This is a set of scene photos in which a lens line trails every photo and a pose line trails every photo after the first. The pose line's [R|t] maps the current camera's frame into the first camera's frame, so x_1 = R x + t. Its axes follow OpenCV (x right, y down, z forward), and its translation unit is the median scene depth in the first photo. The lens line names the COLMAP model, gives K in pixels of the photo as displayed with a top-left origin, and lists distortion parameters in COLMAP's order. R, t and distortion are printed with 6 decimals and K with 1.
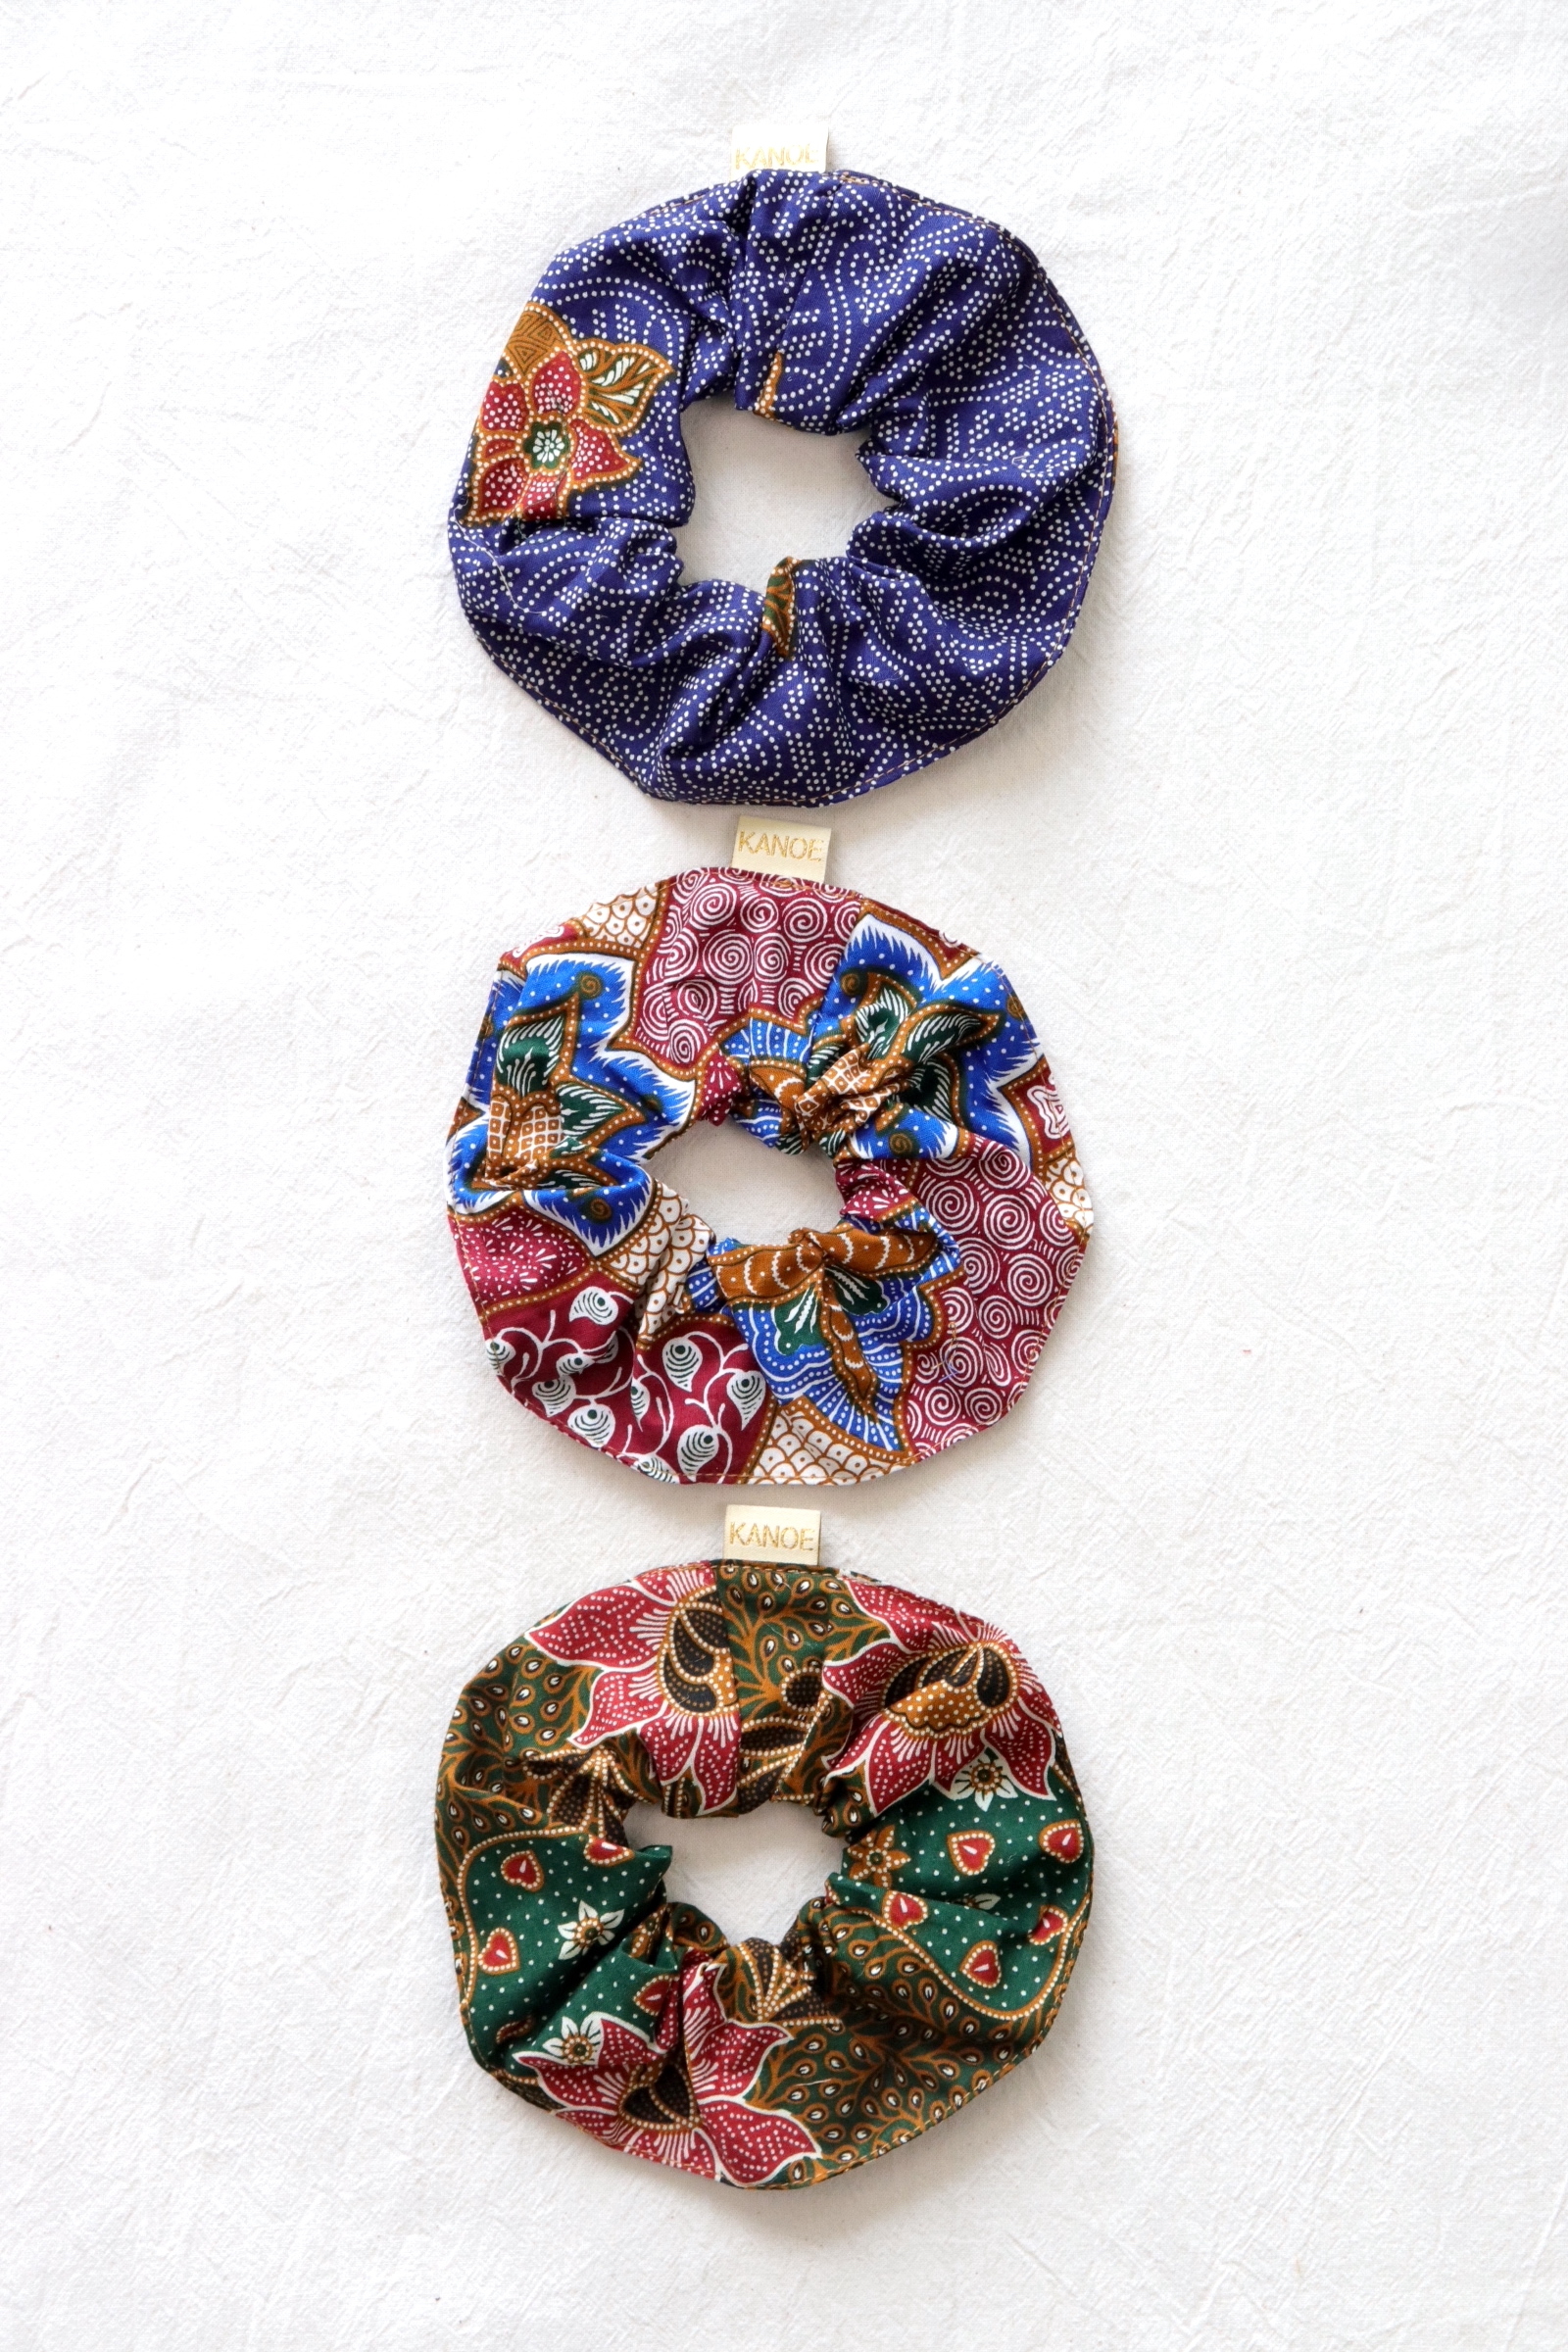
lens RADIAL K [[4590.9, 0, 767.2], [0, 4590.9, 1129.9], [0, 0, 1]] dist [0.165092, 0.000000]
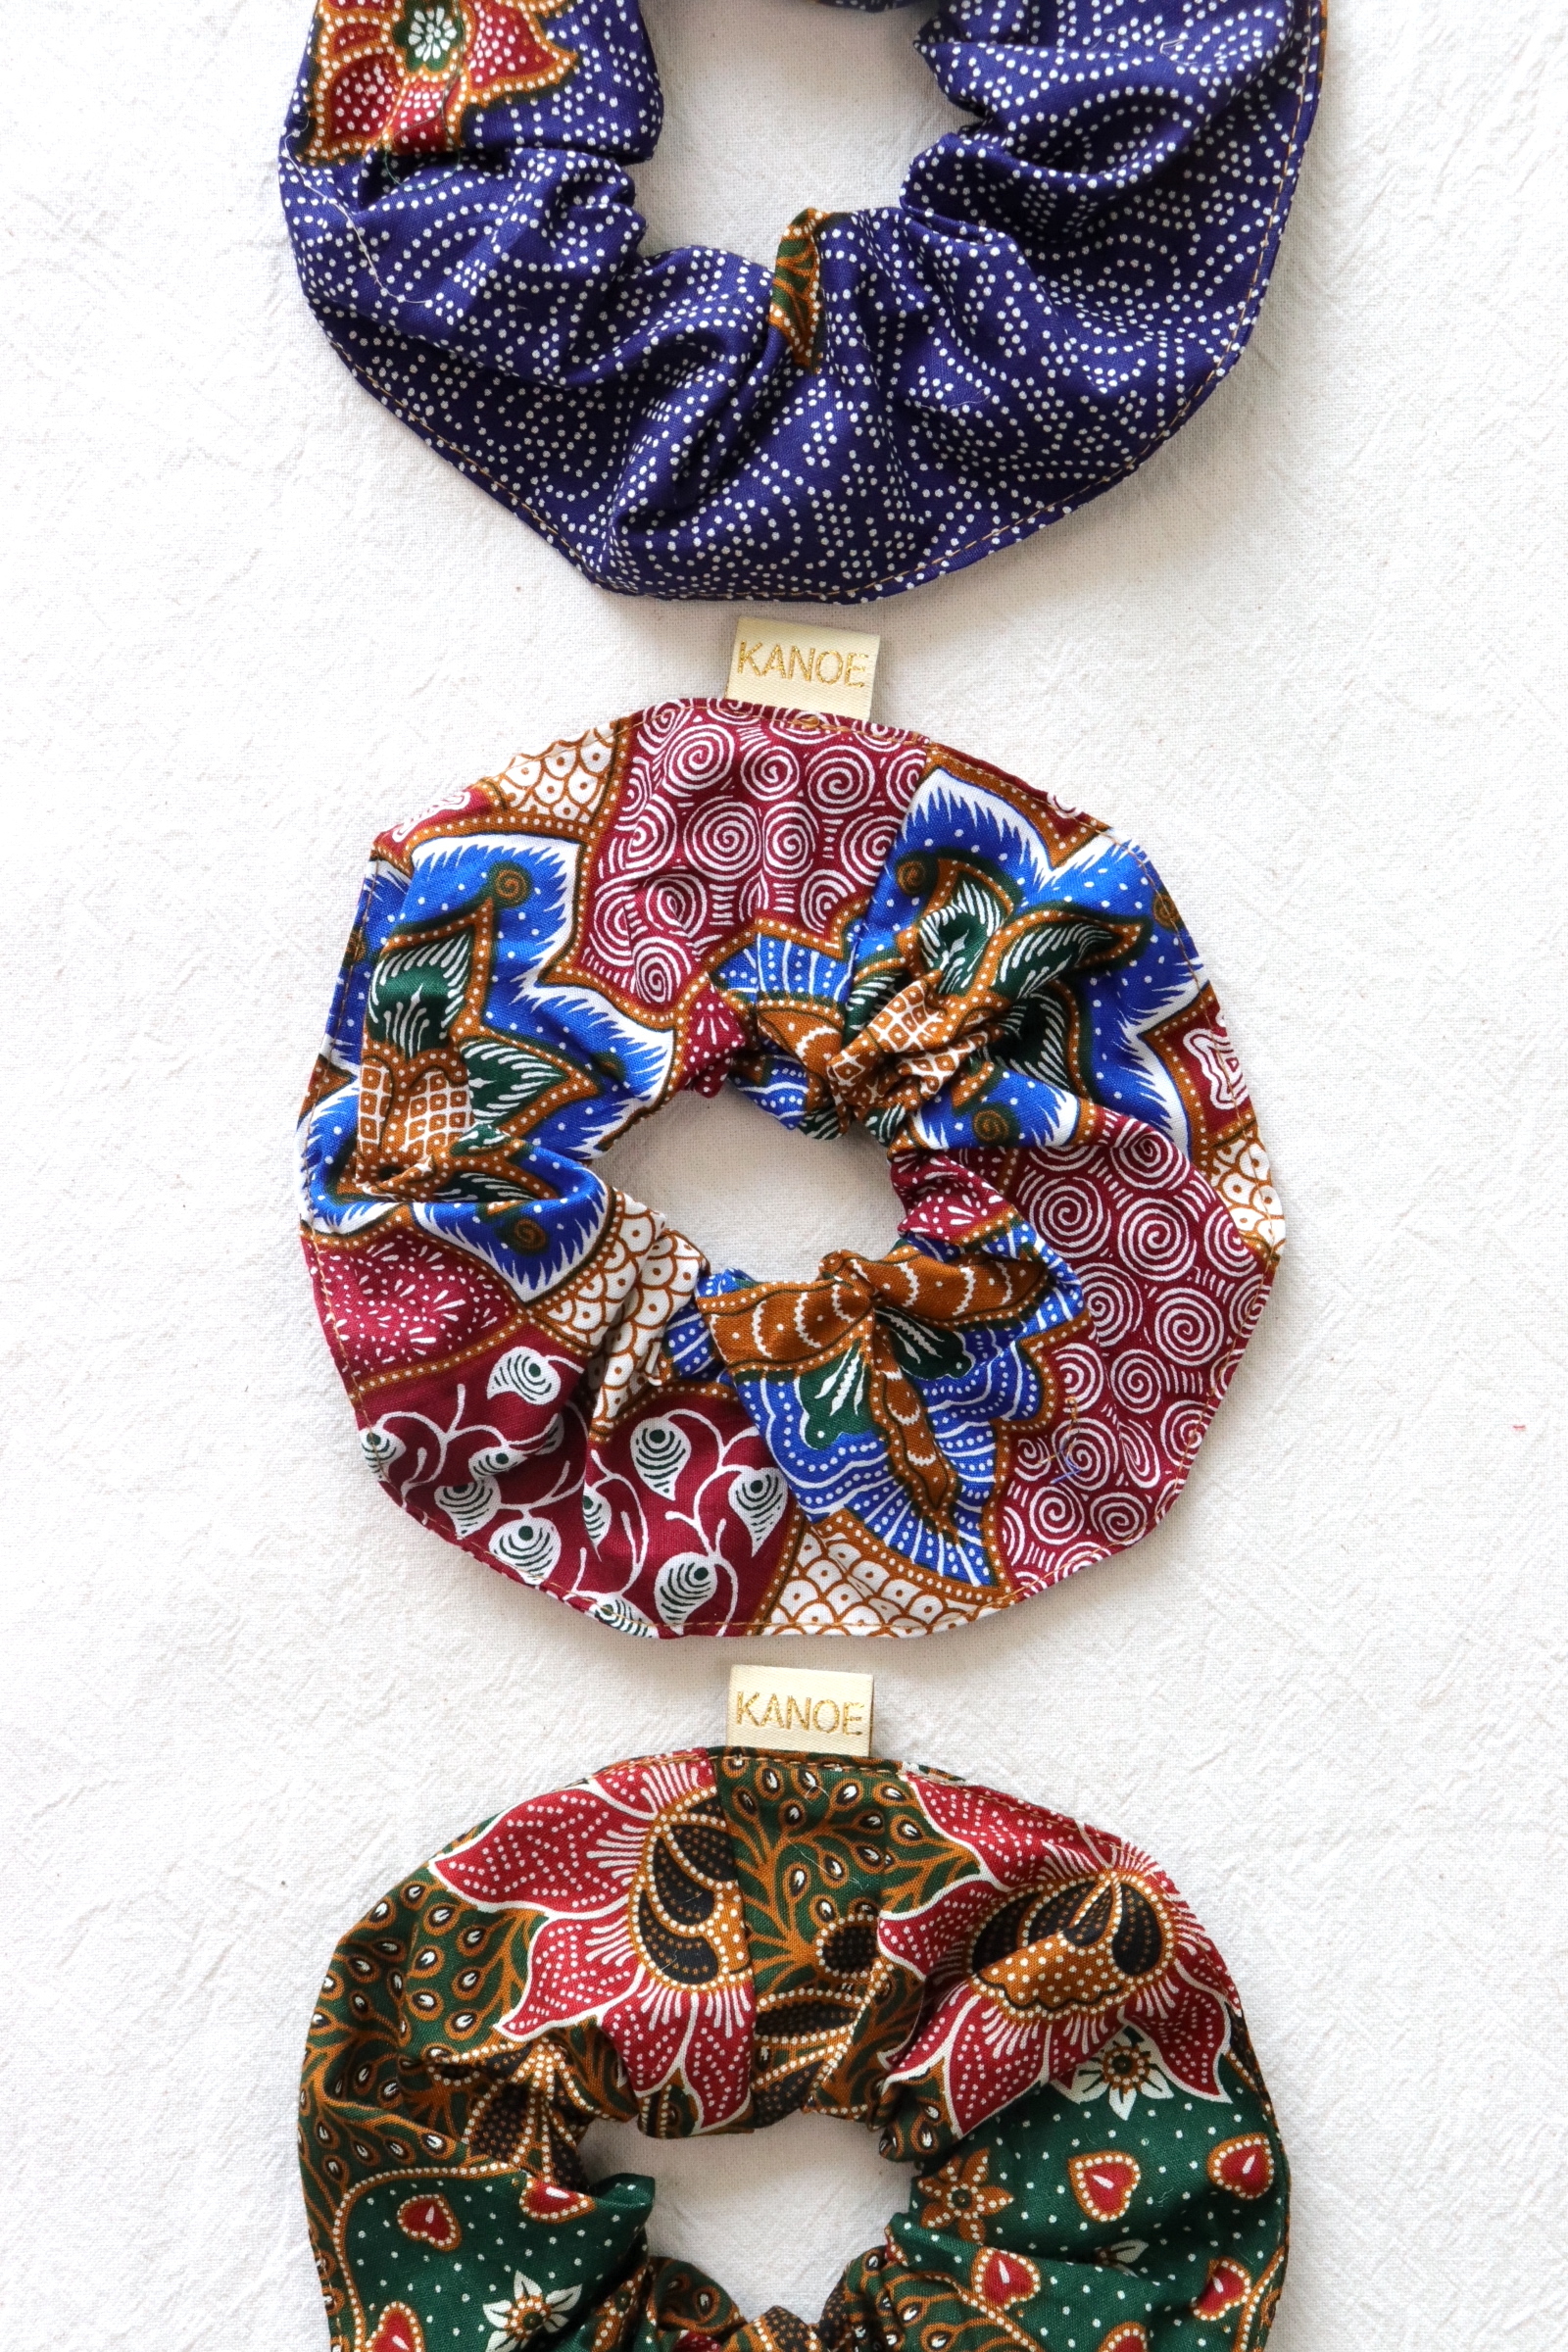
lens RADIAL K [[4590.9, 0, 741.6], [0, 4590.9, 1215.8], [0, 0, 1]] dist [0.165092, 0.000000]
pose [[0.999845, -0.009775, -0.014663, 0.003131], [0.010996, 0.996267, 0.085622, -0.039927], [0.013772, -0.085770, 0.996220, 0.345619]]
